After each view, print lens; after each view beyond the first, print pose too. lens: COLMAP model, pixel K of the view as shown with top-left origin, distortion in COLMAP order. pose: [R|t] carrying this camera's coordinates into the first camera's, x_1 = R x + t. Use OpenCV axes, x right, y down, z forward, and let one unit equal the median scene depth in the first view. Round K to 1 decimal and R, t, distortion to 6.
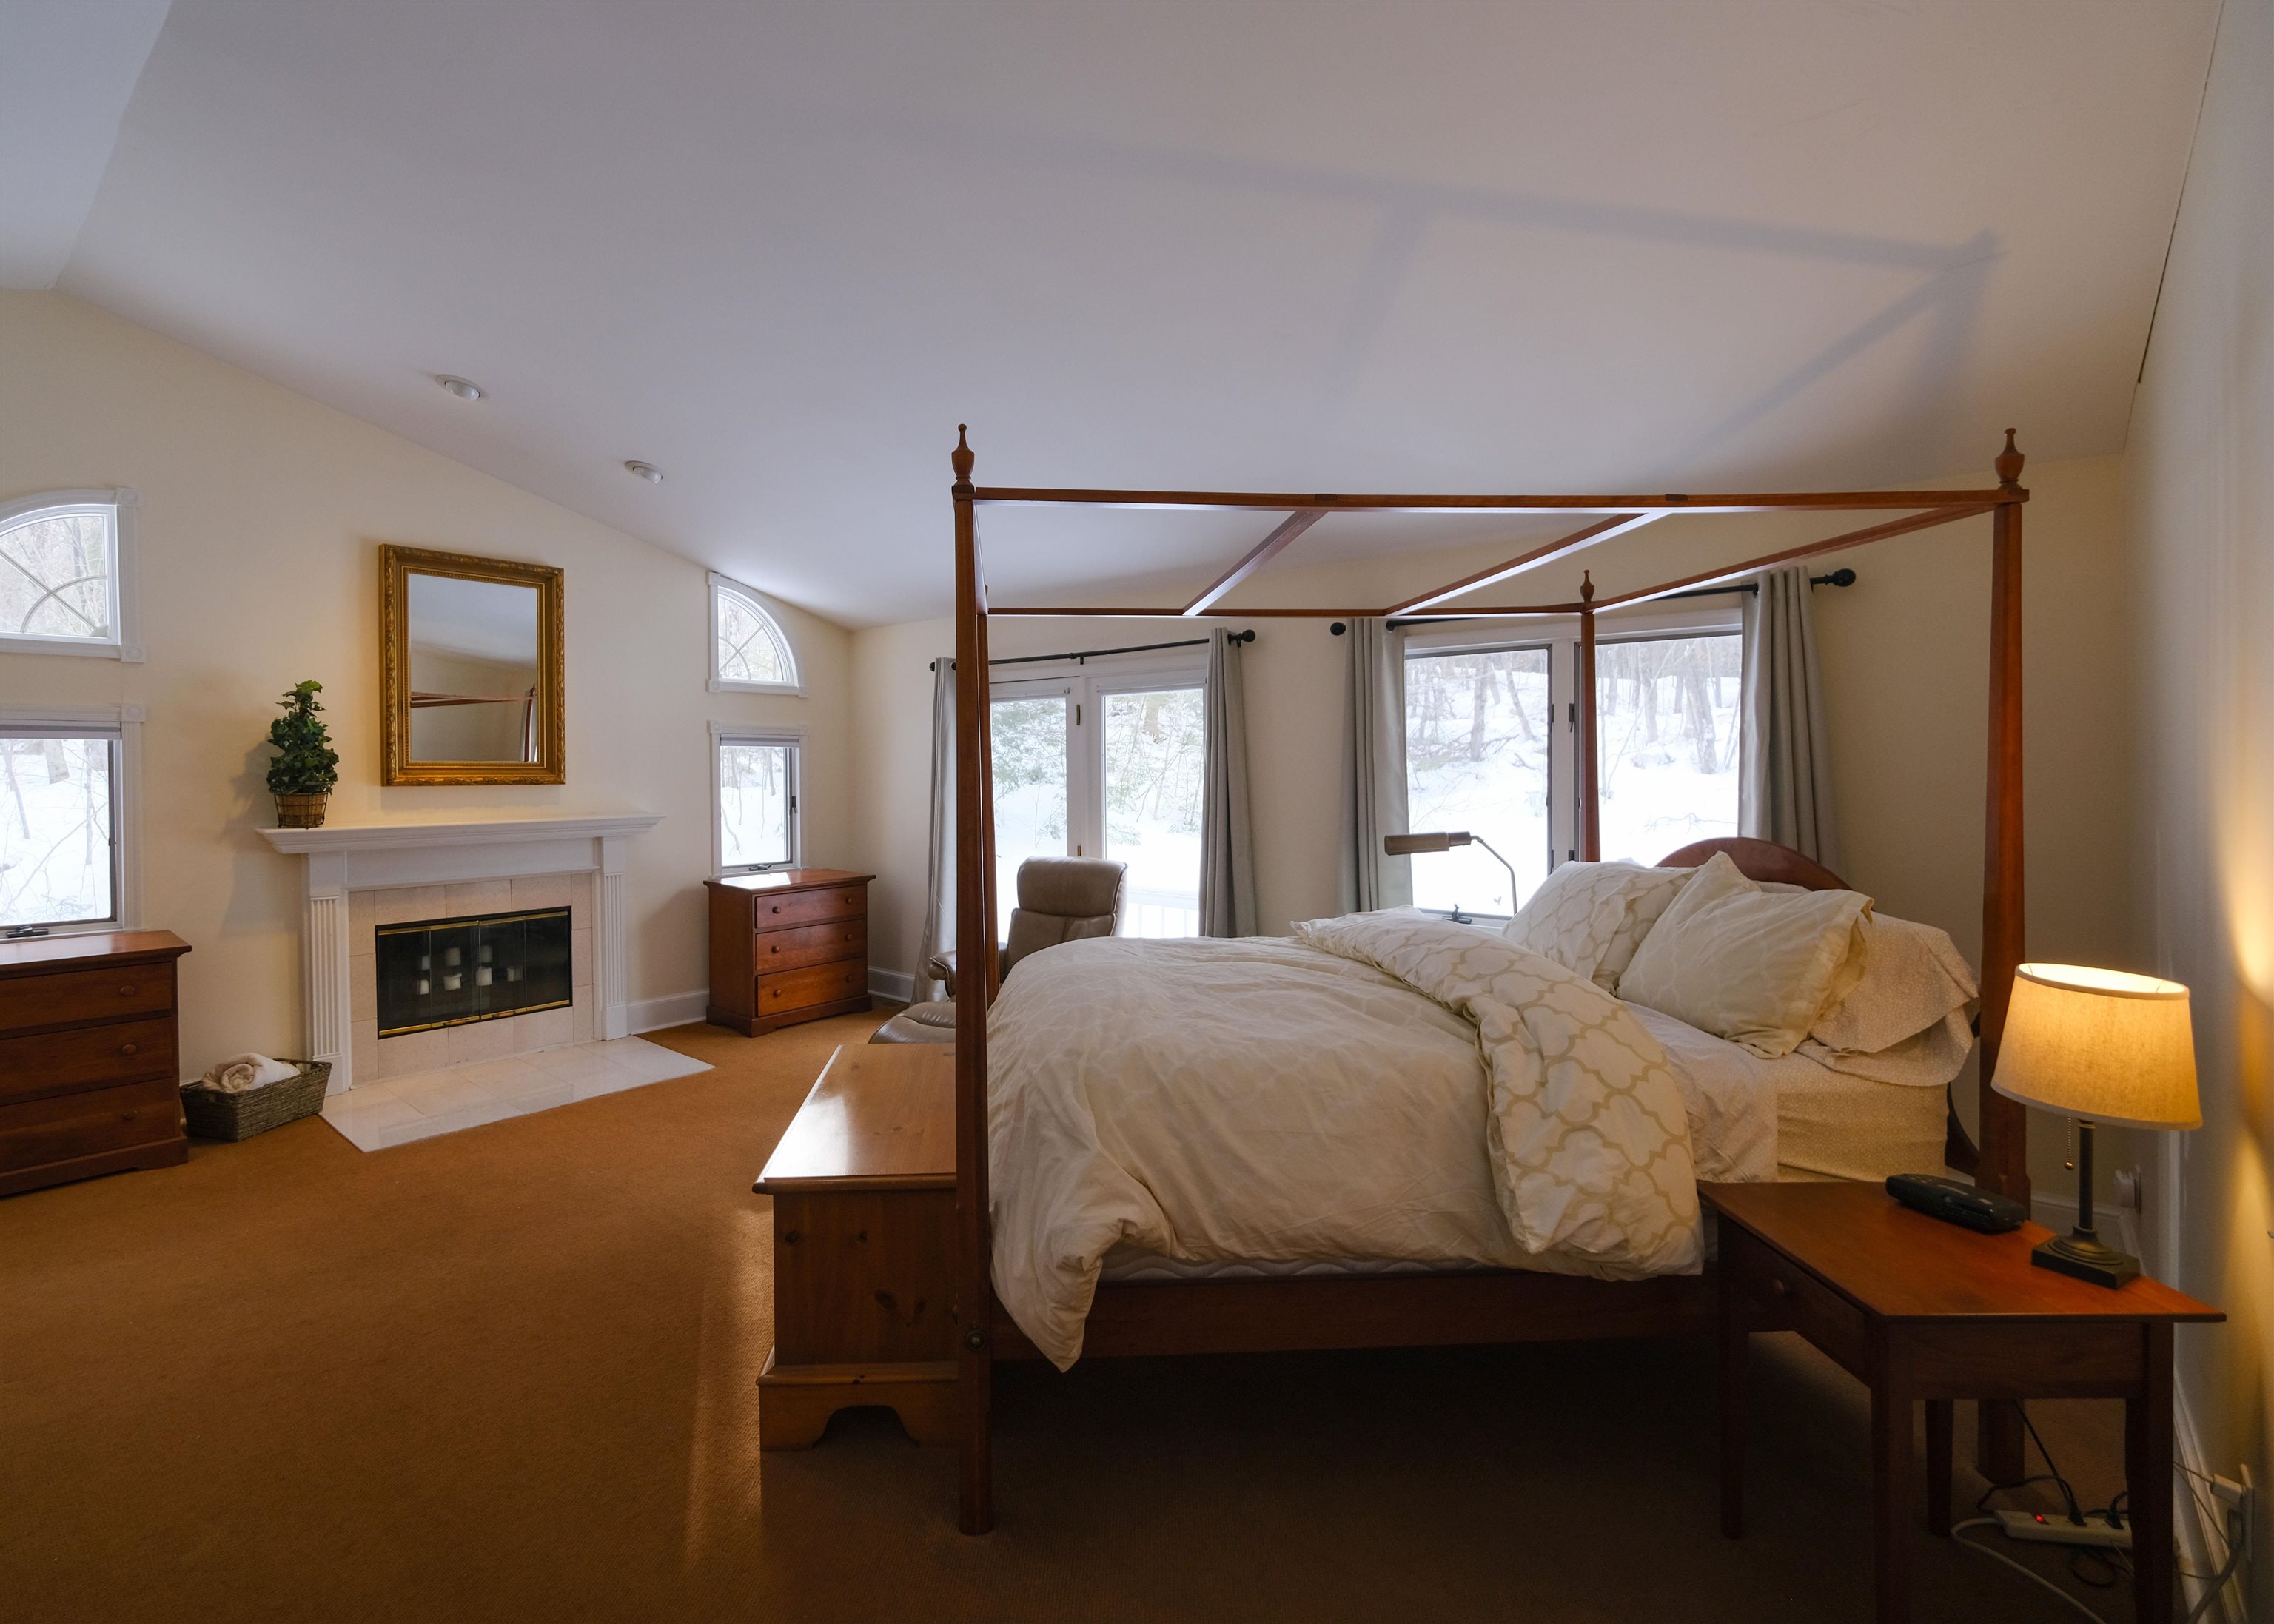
lens RADIAL K [[1054.8, 0, 1117.7], [0, 1054.8, 797.6], [0, 0, 1]] dist [-0.005221, 0.000802]
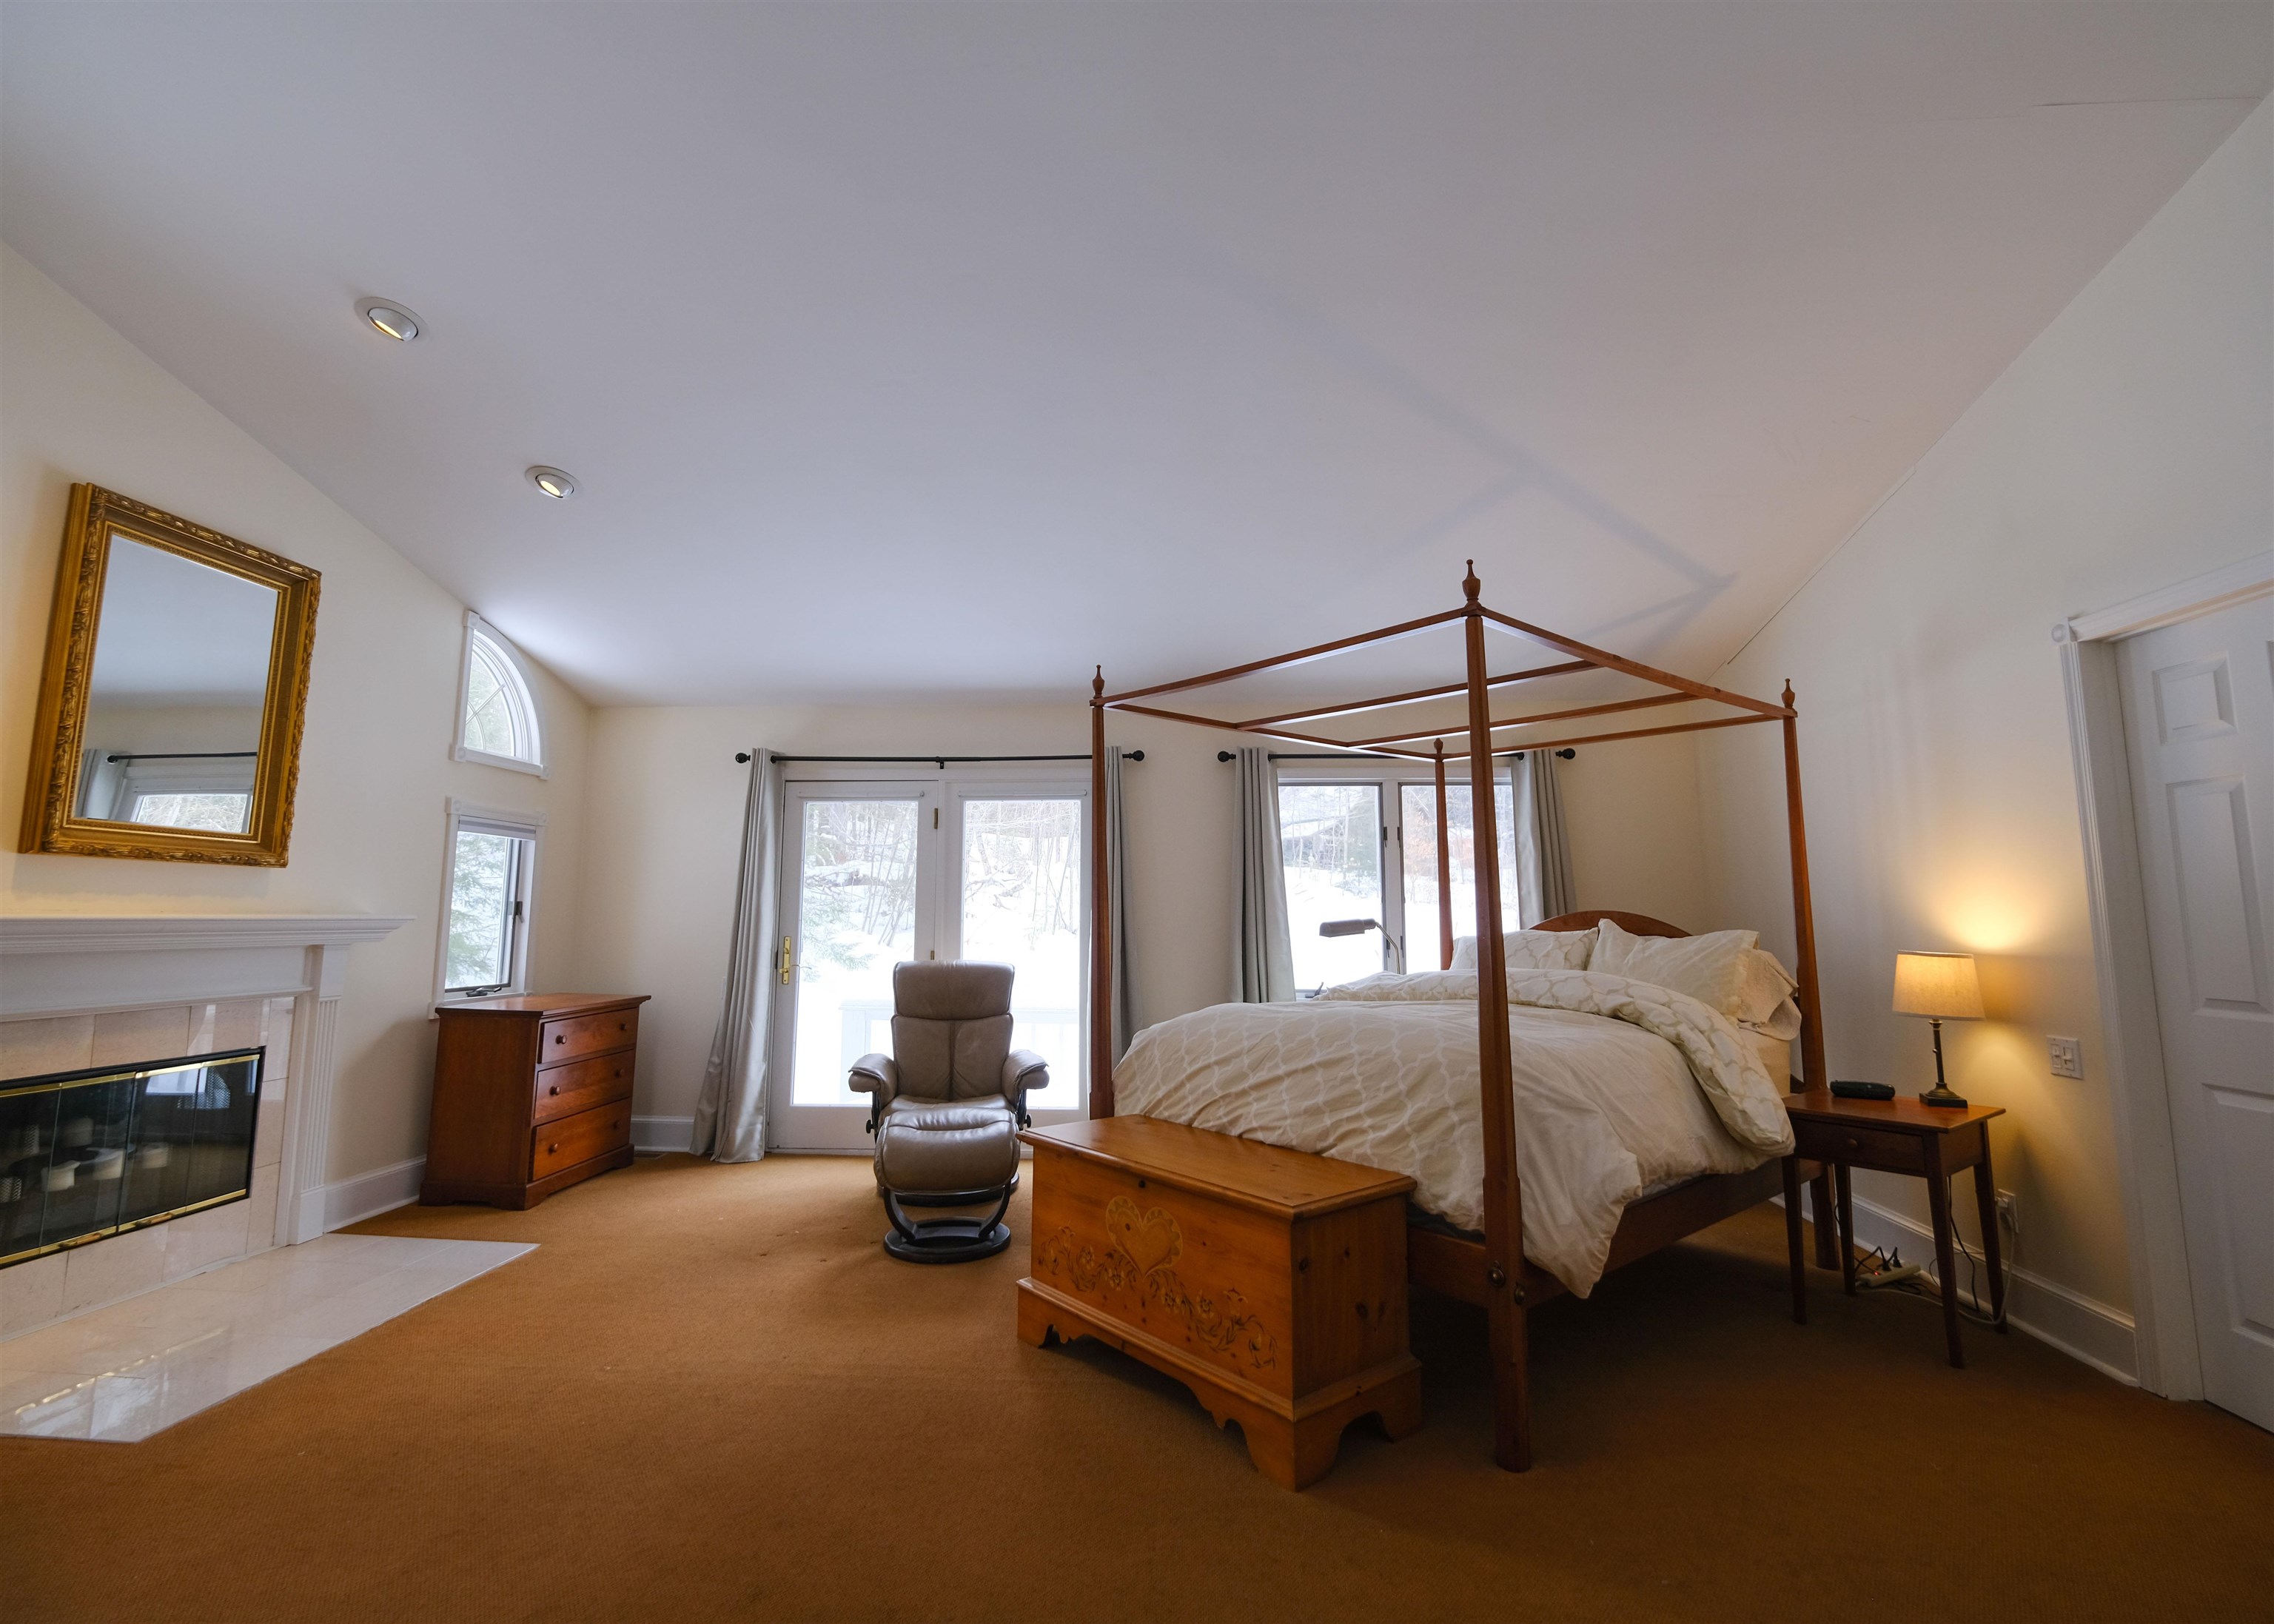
lens RADIAL K [[1054.8, 0, 1123.4], [0, 1054.8, 814.2], [0, 0, 1]] dist [-0.005221, 0.000802]
pose [[0.795530, 0.068496, 0.602030, -0.515576], [0.012507, 0.991522, -0.129337, 0.050530], [-0.605785, 0.110421, 0.787929, 0.110729]]
